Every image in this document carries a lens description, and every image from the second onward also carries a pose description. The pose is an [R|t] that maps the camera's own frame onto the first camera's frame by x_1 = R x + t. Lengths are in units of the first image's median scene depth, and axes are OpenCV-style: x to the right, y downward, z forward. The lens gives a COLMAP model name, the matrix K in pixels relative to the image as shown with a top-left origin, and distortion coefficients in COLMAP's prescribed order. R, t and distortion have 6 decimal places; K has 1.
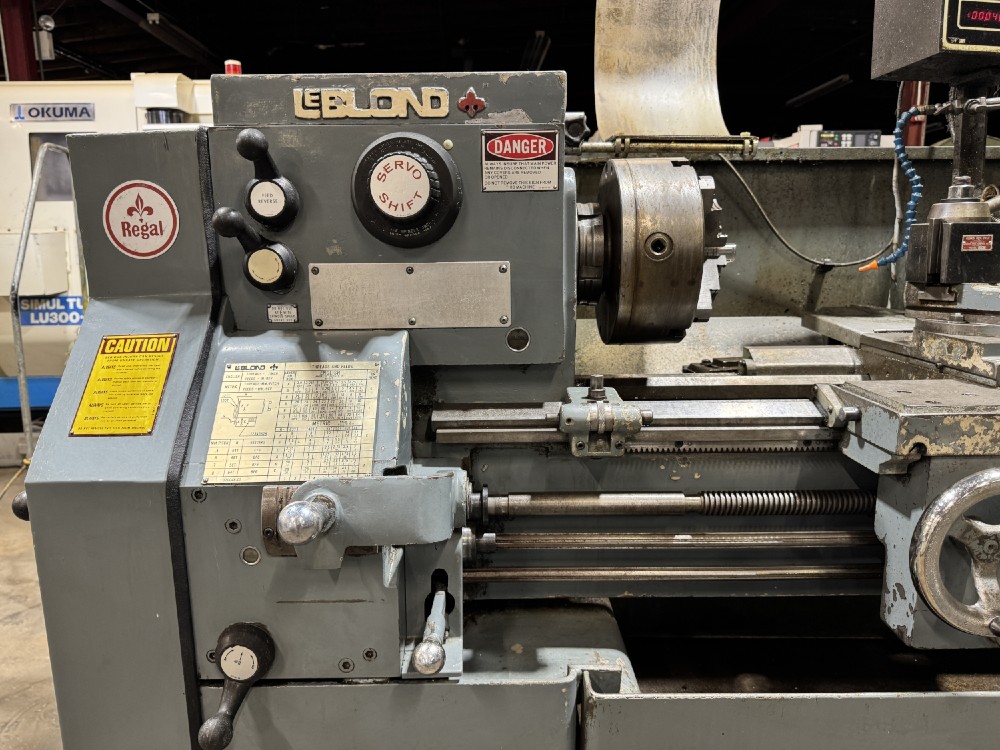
lens RADIAL K [[711.9, 0, 494.9], [0, 711.9, 379.6], [0, 0, 1]] dist [0.037689, -0.045955]
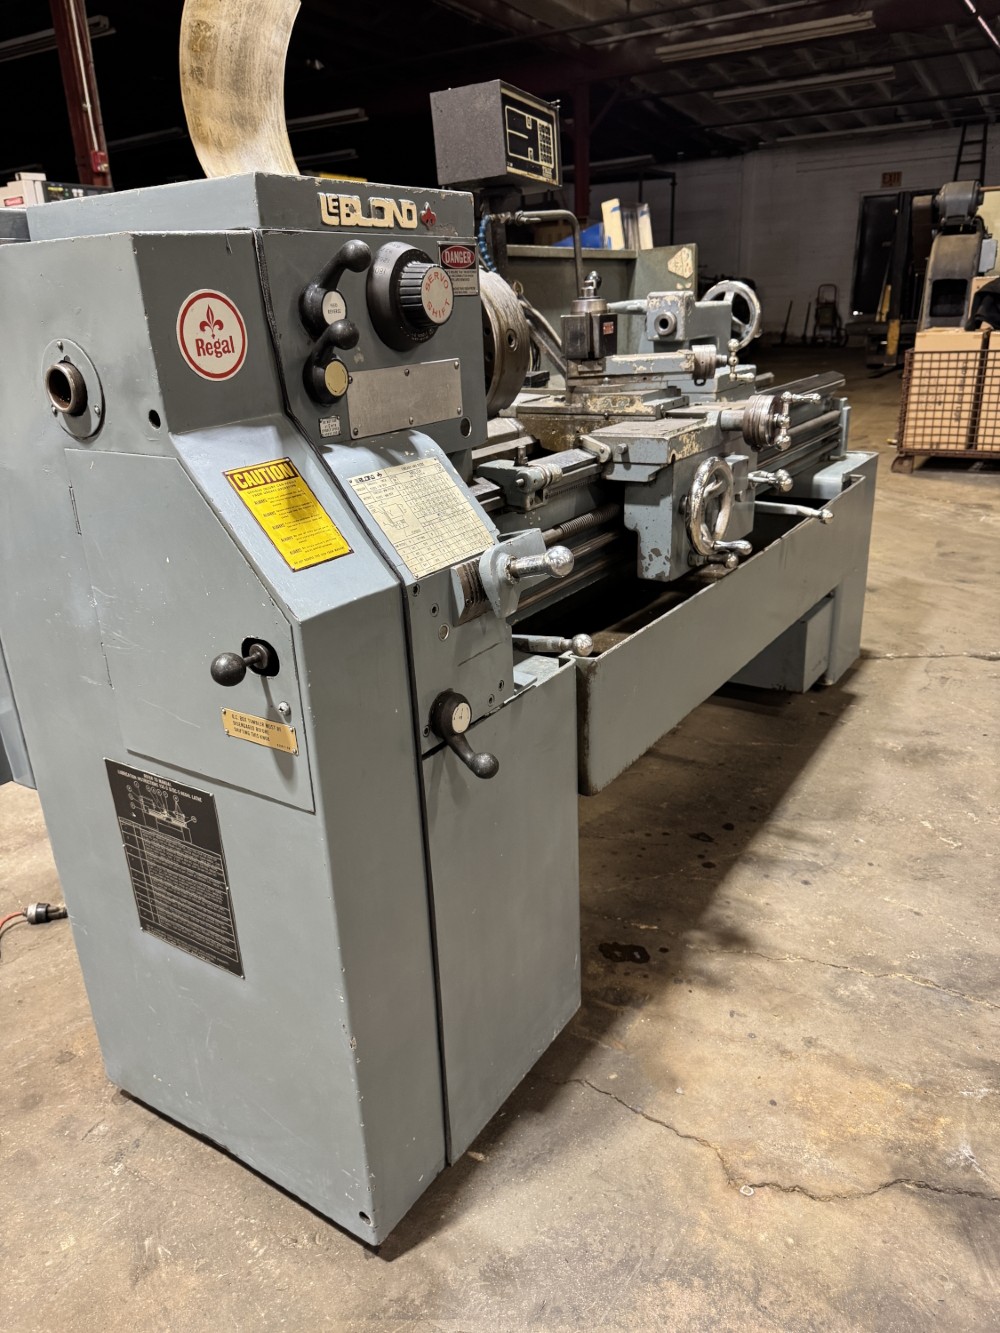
lens RADIAL K [[943.8, 0, 495.1], [0, 943.8, 669.7], [0, 0, 1]] dist [0.074947, -0.105059]
pose [[0.557002, -0.312348, 0.769538, -1.291349], [0.189562, 0.949938, 0.248363, -0.054661], [-0.808588, 0.007537, 0.588326, 0.019893]]
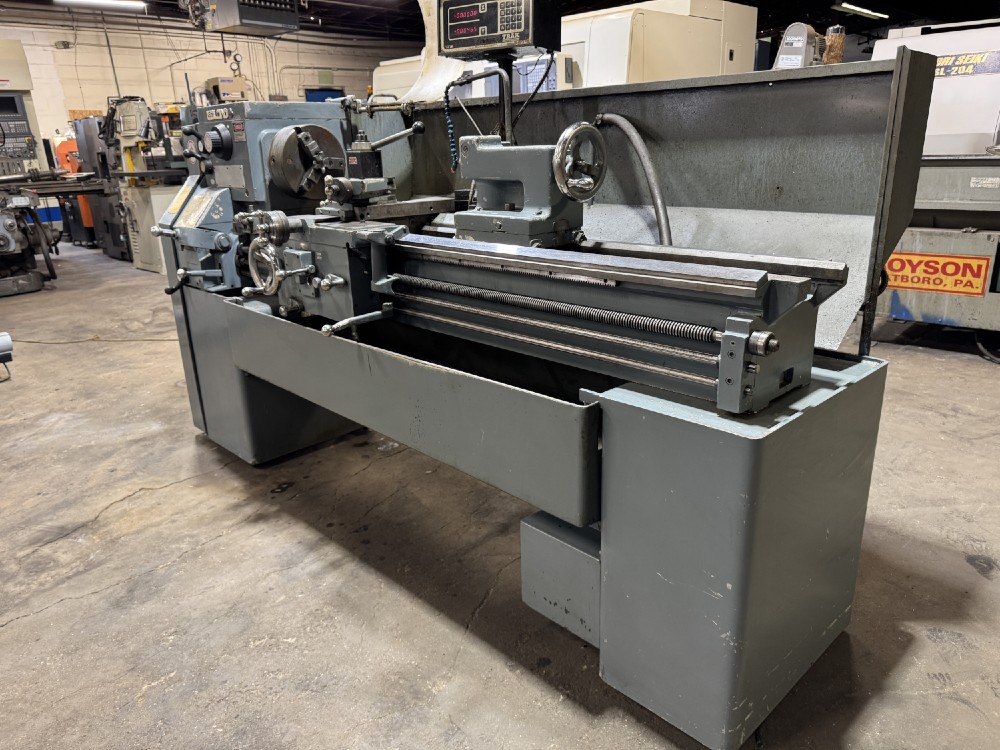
lens RADIAL K [[708.0, 0, 498.1], [0, 708.0, 377.9], [0, 0, 1]] dist [0.074947, -0.105059]
pose [[0.690066, 0.219064, -0.689797, 2.962010], [-0.110792, 0.973833, 0.198432, -0.012453], [0.715216, -0.060507, 0.696279, -0.376637]]
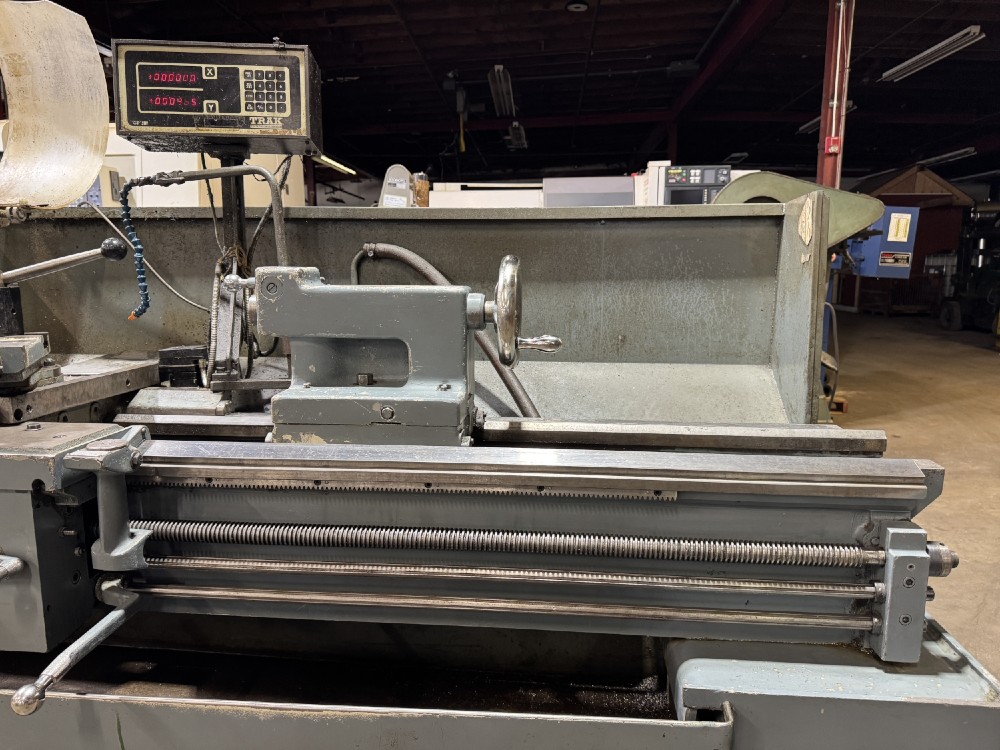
lens RADIAL K [[711.9, 0, 494.9], [0, 711.9, 379.6], [0, 0, 1]] dist [0.037689, -0.045955]
pose [[0.994432, 0.027910, -0.101616, 1.772516], [-0.030880, 0.999137, -0.027771, -0.063901], [0.100754, 0.030754, 0.994436, -0.096781]]
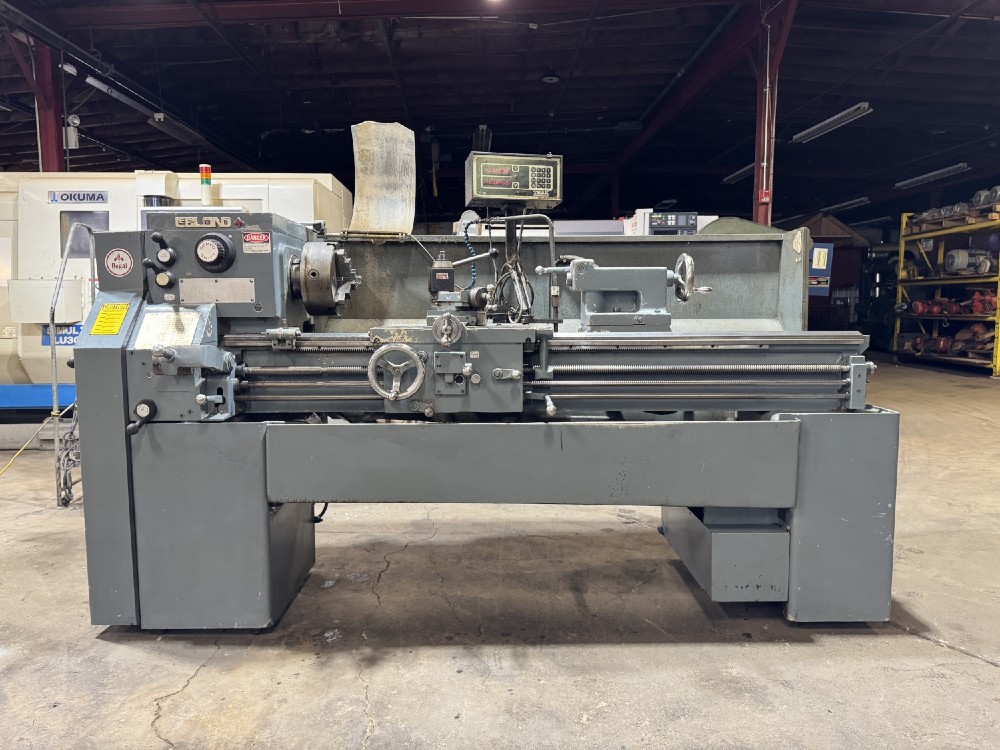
lens RADIAL K [[708.0, 0, 498.1], [0, 708.0, 377.9], [0, 0, 1]] dist [0.074947, -0.105059]
pose [[0.999965, 0.008345, 0.000832, 0.927759], [-0.008242, 0.996225, -0.086416, 0.427509], [-0.001550, 0.086406, 0.996259, -1.645417]]
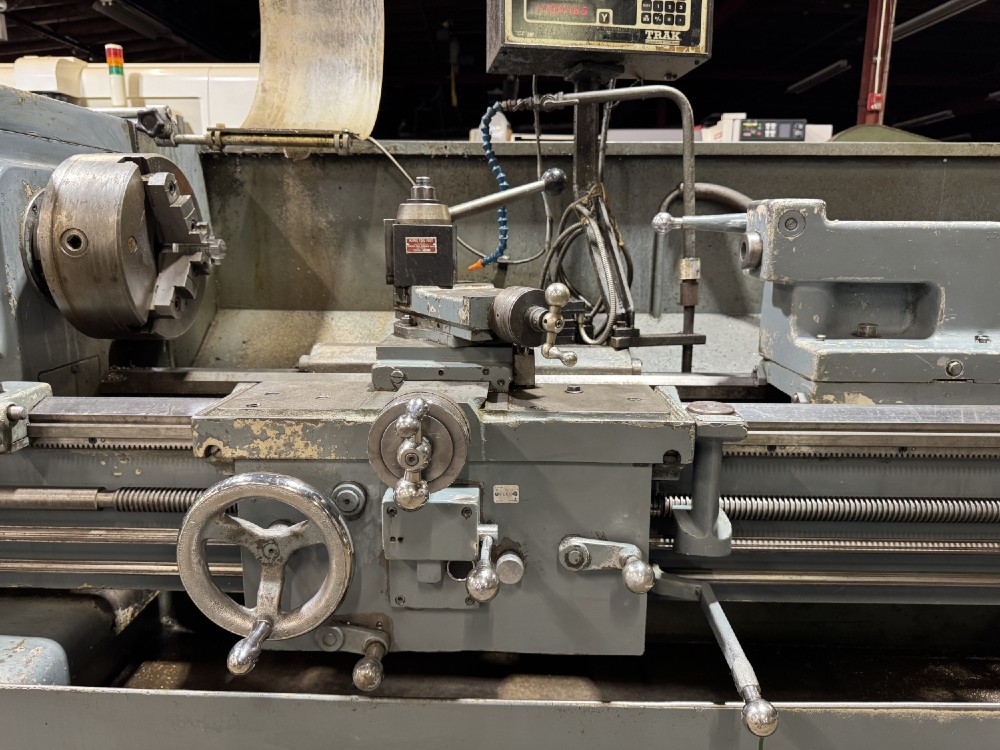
lens RADIAL K [[719.4, 0, 496.6], [0, 719.4, 380.7], [0, 0, 1]] dist [0.001911, -0.002701]
pose [[0.999291, 0.020648, -0.031482, 0.857342], [-0.019991, 0.999579, 0.021046, -0.026384], [0.031903, -0.020402, 0.999283, 0.007463]]
